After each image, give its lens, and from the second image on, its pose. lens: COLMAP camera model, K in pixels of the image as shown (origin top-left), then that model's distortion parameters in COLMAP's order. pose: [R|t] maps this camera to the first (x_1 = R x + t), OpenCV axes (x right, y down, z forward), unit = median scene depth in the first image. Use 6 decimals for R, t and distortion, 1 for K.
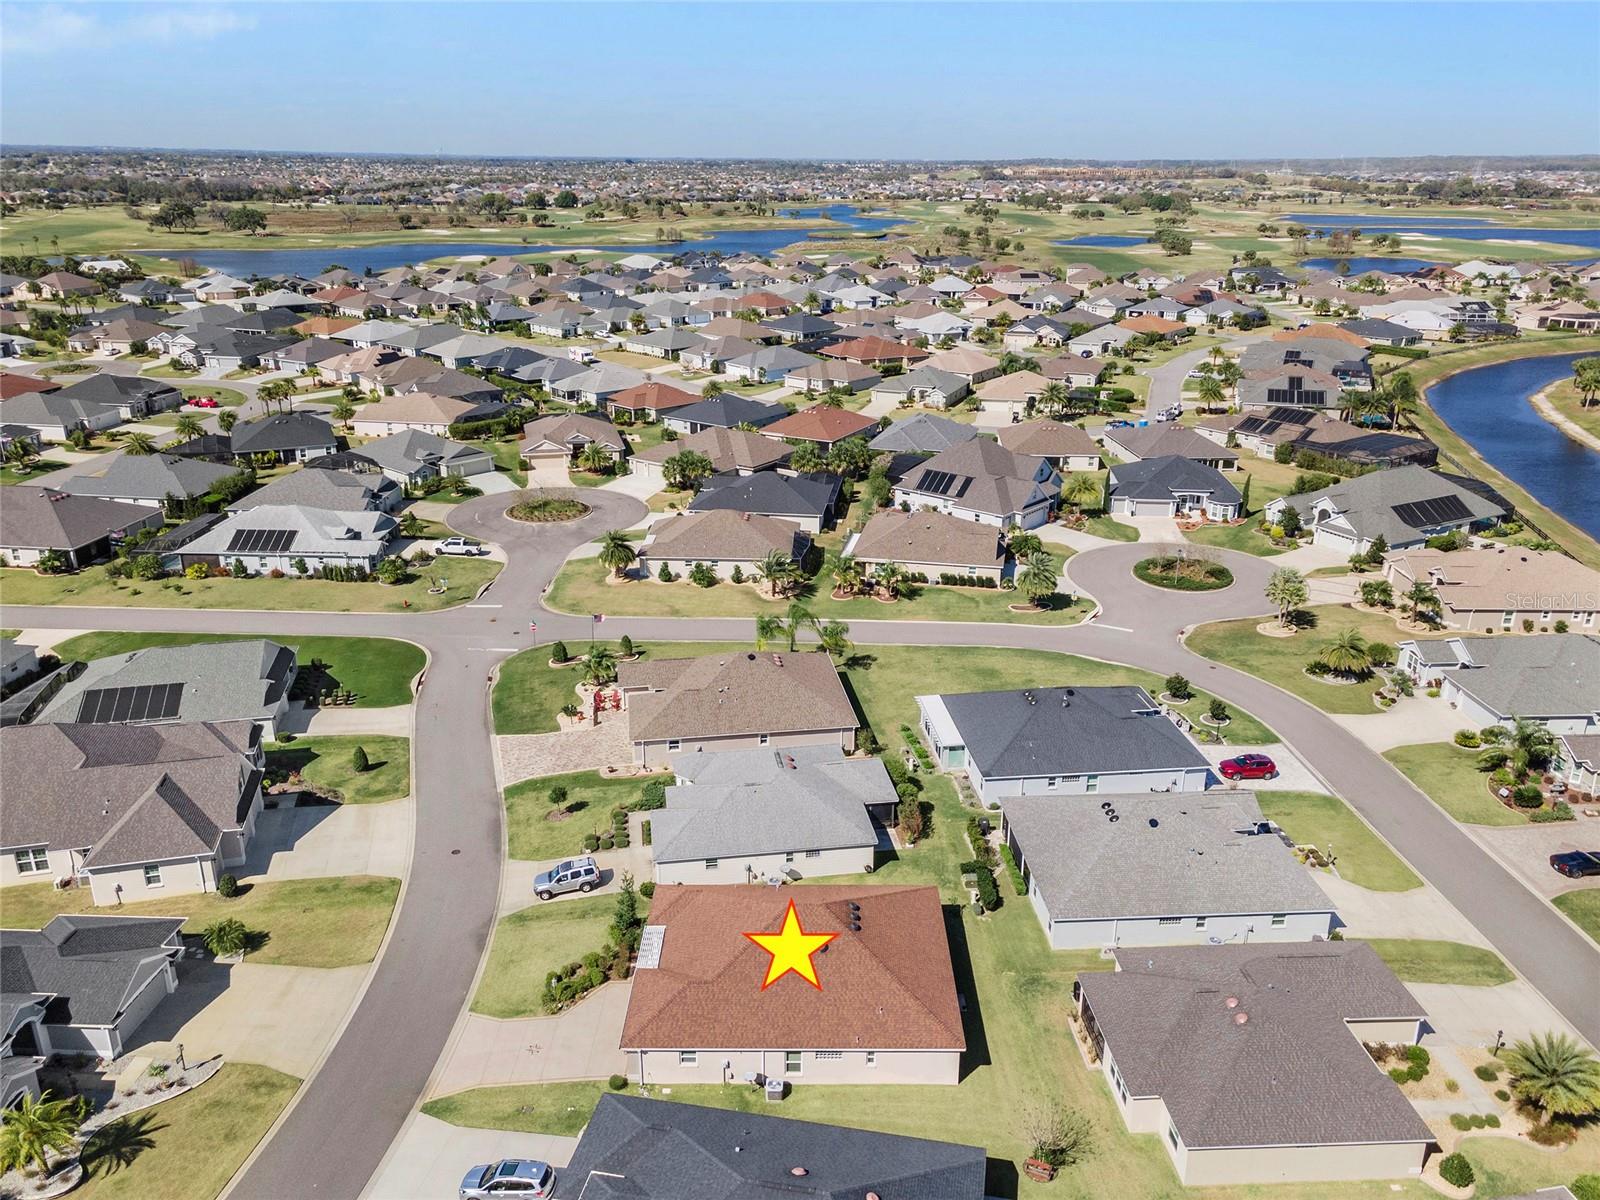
lens RADIAL K [[1212.0, 0, 800.0], [0, 1212.0, 600.0], [0, 0, 1]] dist [0.051355, 0.007474]
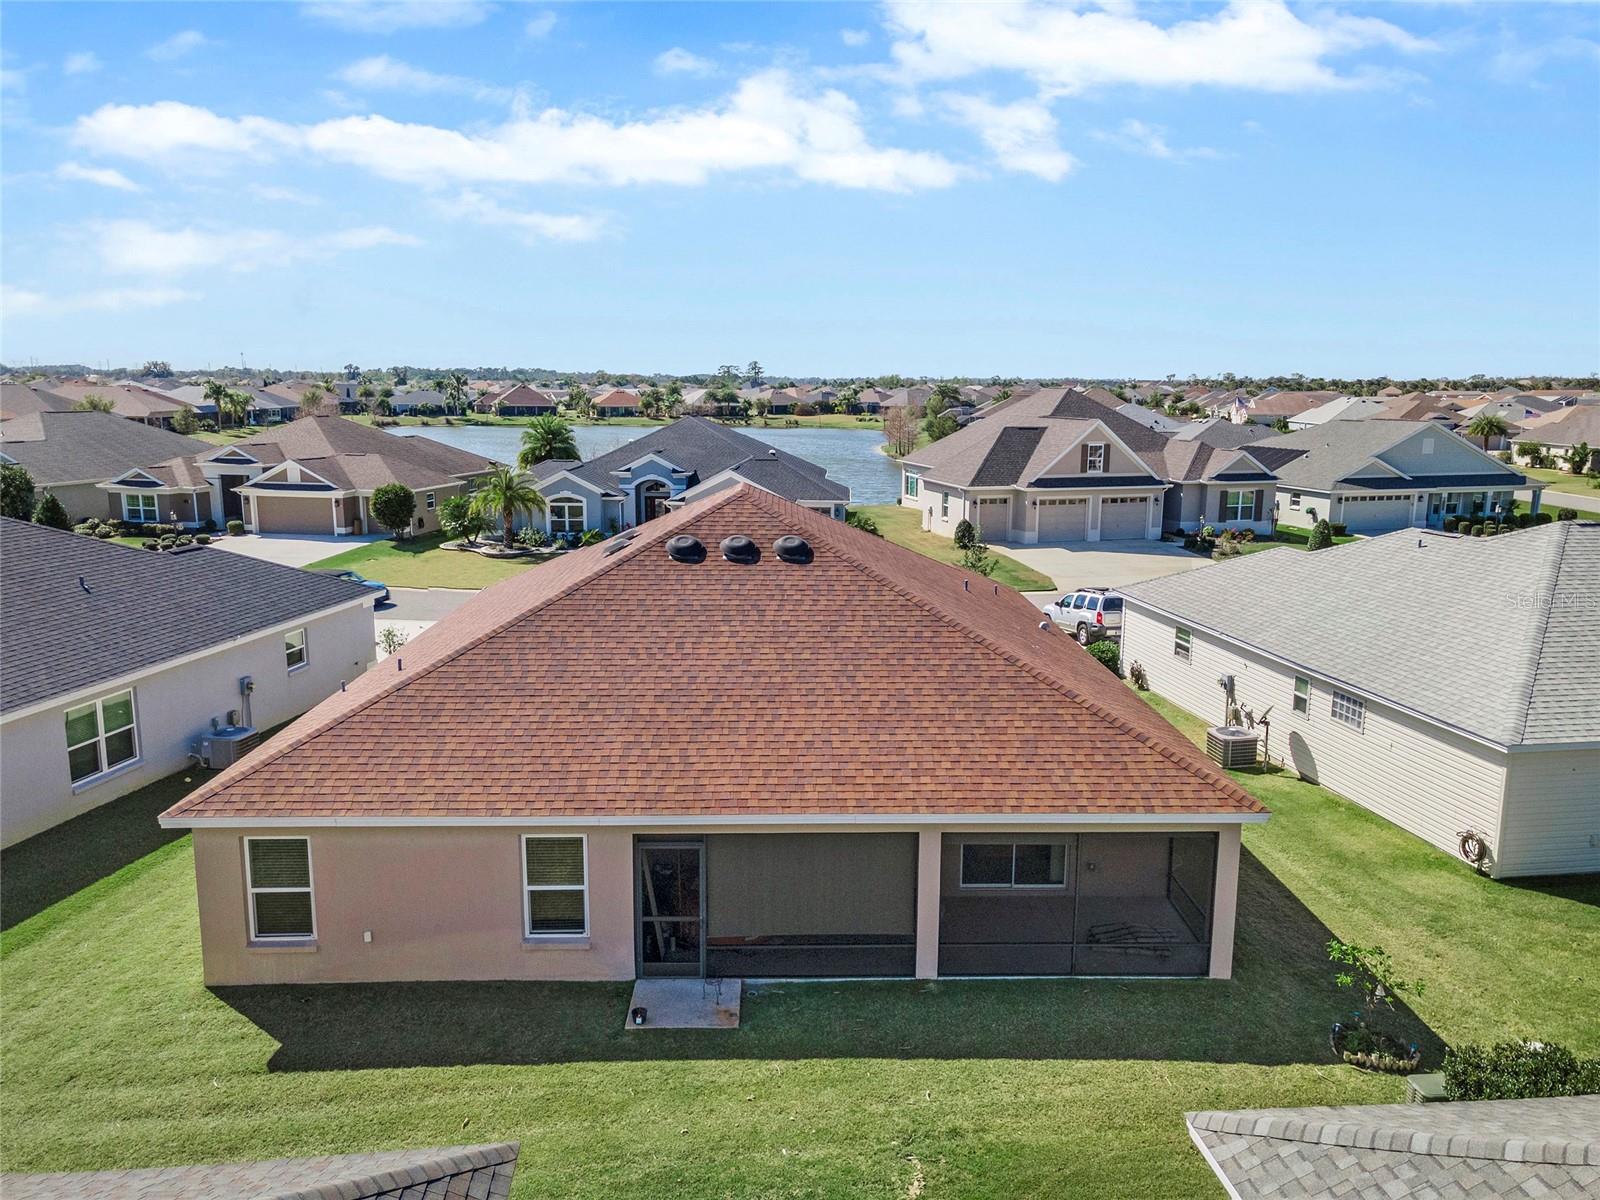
lens RADIAL K [[1162.2, 0, 800.0], [0, 1162.2, 600.0], [0, 0, 1]] dist [-0.007600, 0.087174]
pose [[0.021435, 0.179662, -0.983495, 0.168230], [-0.343072, 0.925311, 0.161556, 0.107050], [0.939064, 0.333947, 0.081471, 0.489464]]
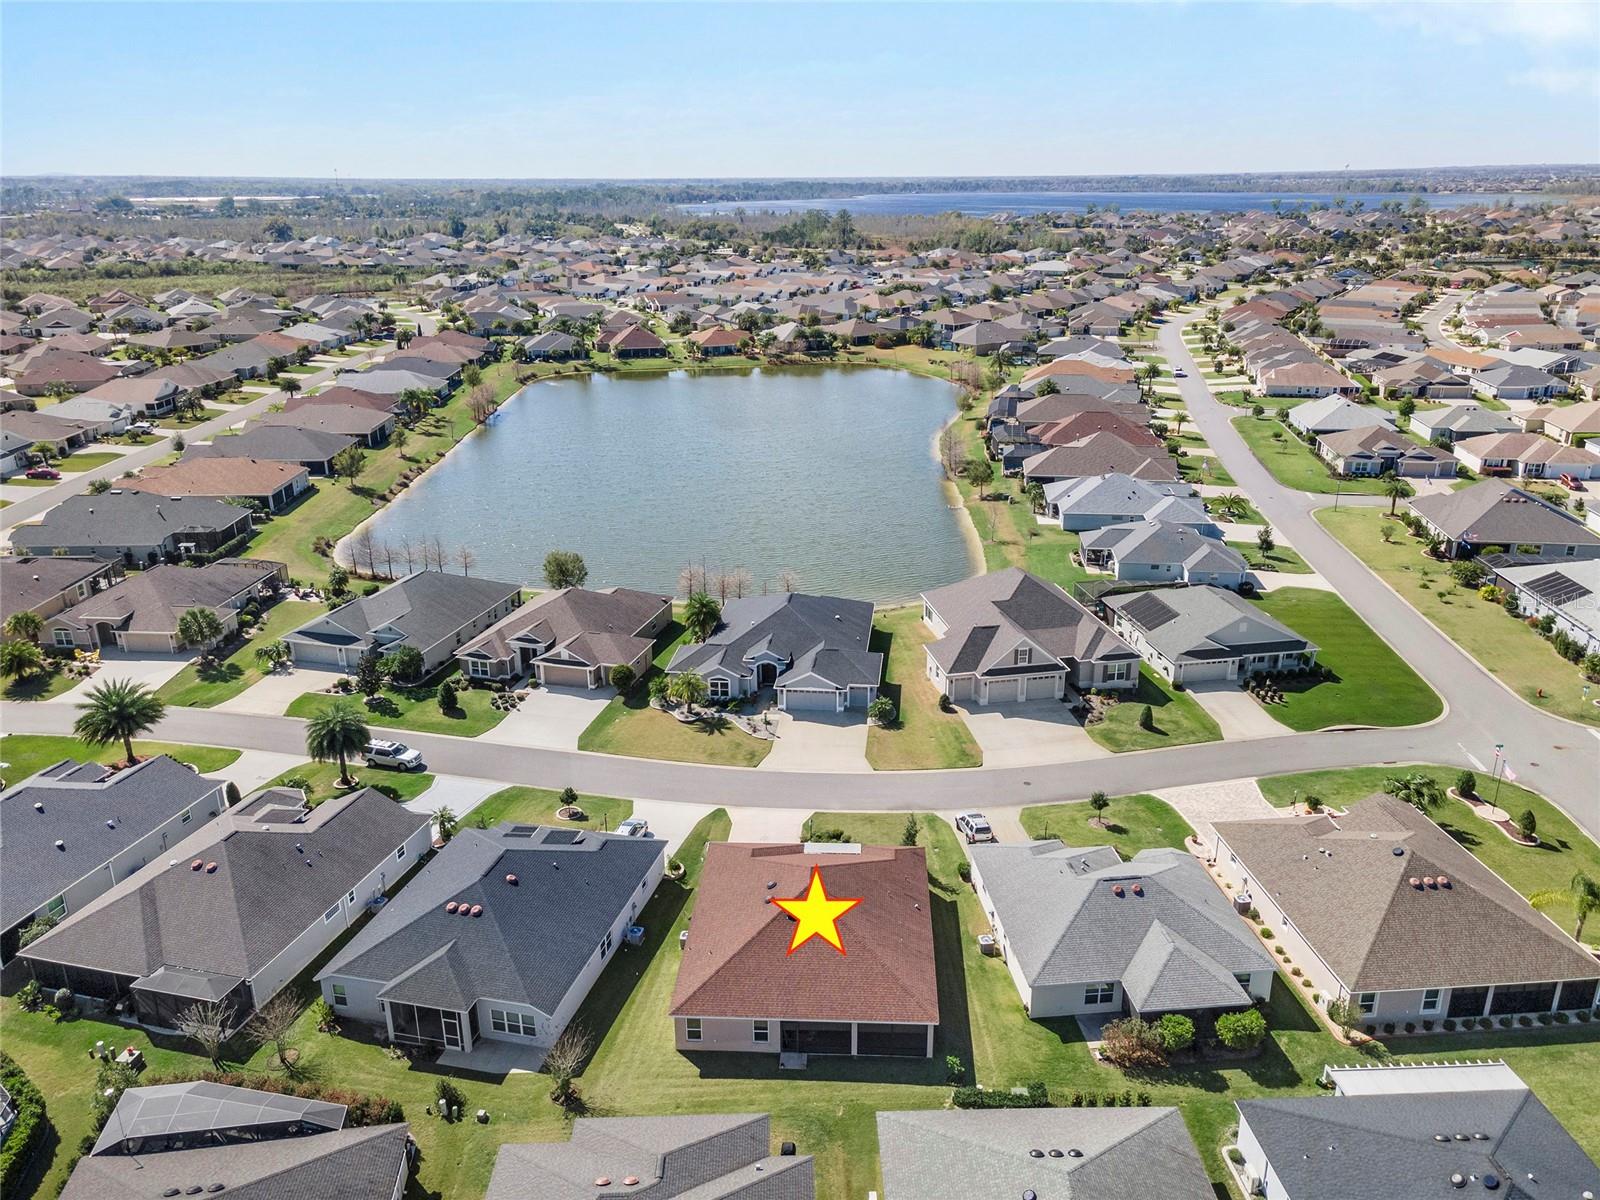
lens RADIAL K [[1151.5, 0, 800.0], [0, 1151.5, 600.0], [0, 0, 1]] dist [0.023634, -0.001908]
pose [[-0.054243, 0.337155, -0.939885, 0.433337], [-0.329699, 0.882433, 0.335574, -0.151043], [0.942526, 0.328082, 0.063294, 0.414620]]
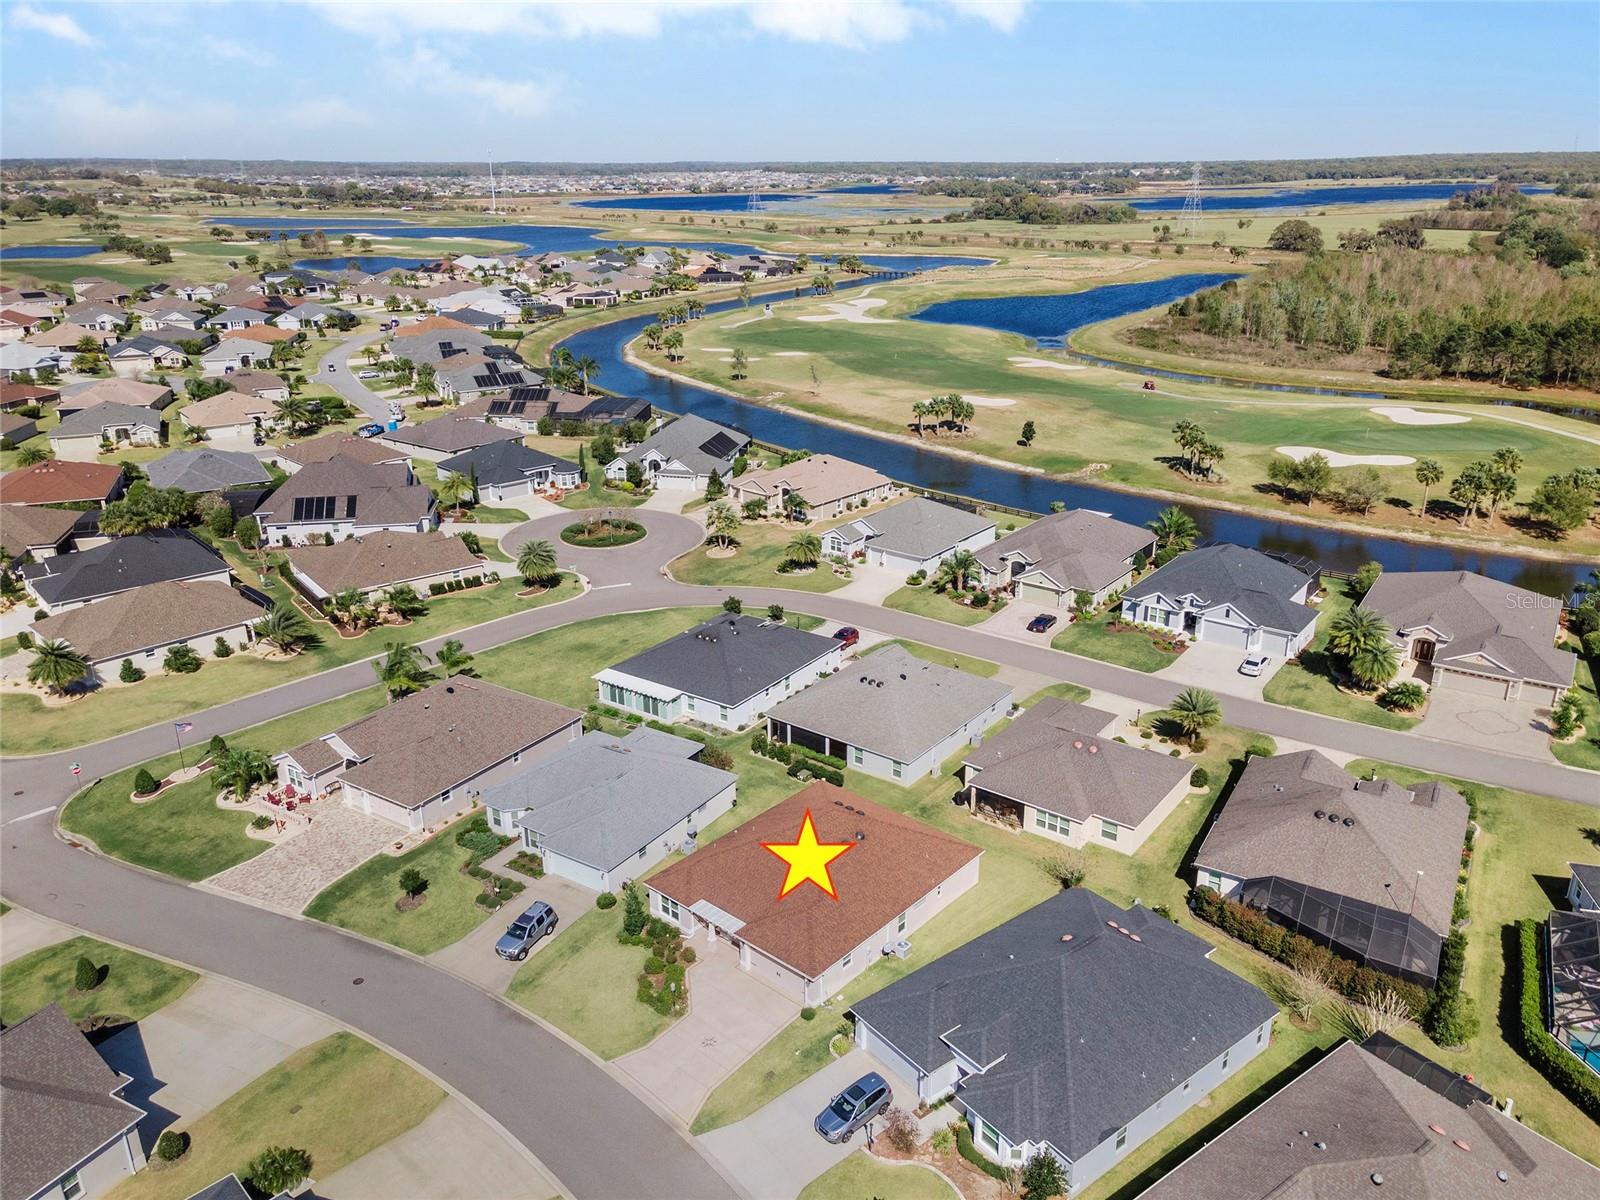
lens RADIAL K [[1185.5, 0, 806.7], [0, 1185.5, 566.4], [0, 0, 1]] dist [0.043608, 0.004251]
pose [[0.659514, -0.249681, 0.709014, -0.375210], [0.262873, 0.960275, 0.093643, -0.047257], [-0.704230, 0.124622, 0.698949, 0.082752]]
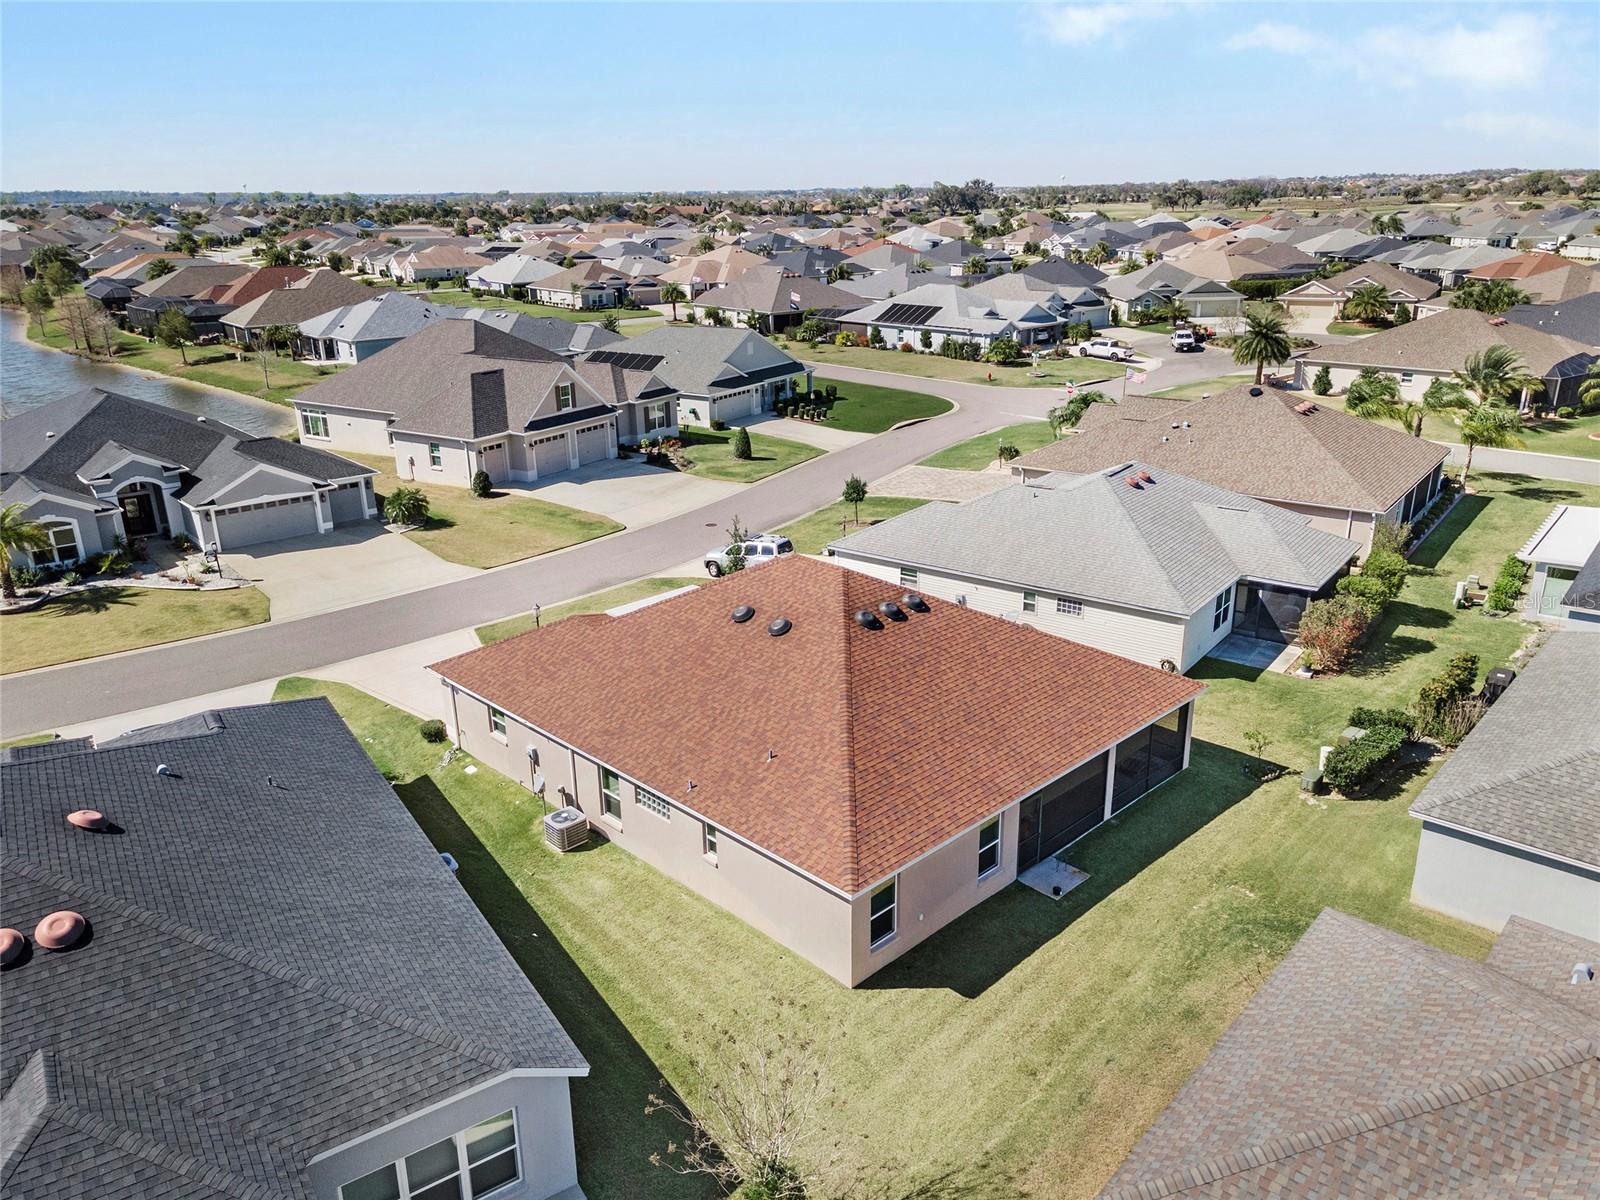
lens RADIAL K [[1185.5, 0, 806.7], [0, 1185.5, 566.4], [0, 0, 1]] dist [0.043608, 0.004251]
pose [[0.706801, 0.200725, -0.678337, 0.164530], [-0.226168, 0.972690, 0.052169, 0.111013], [0.670284, 0.116545, 0.732896, 0.310743]]
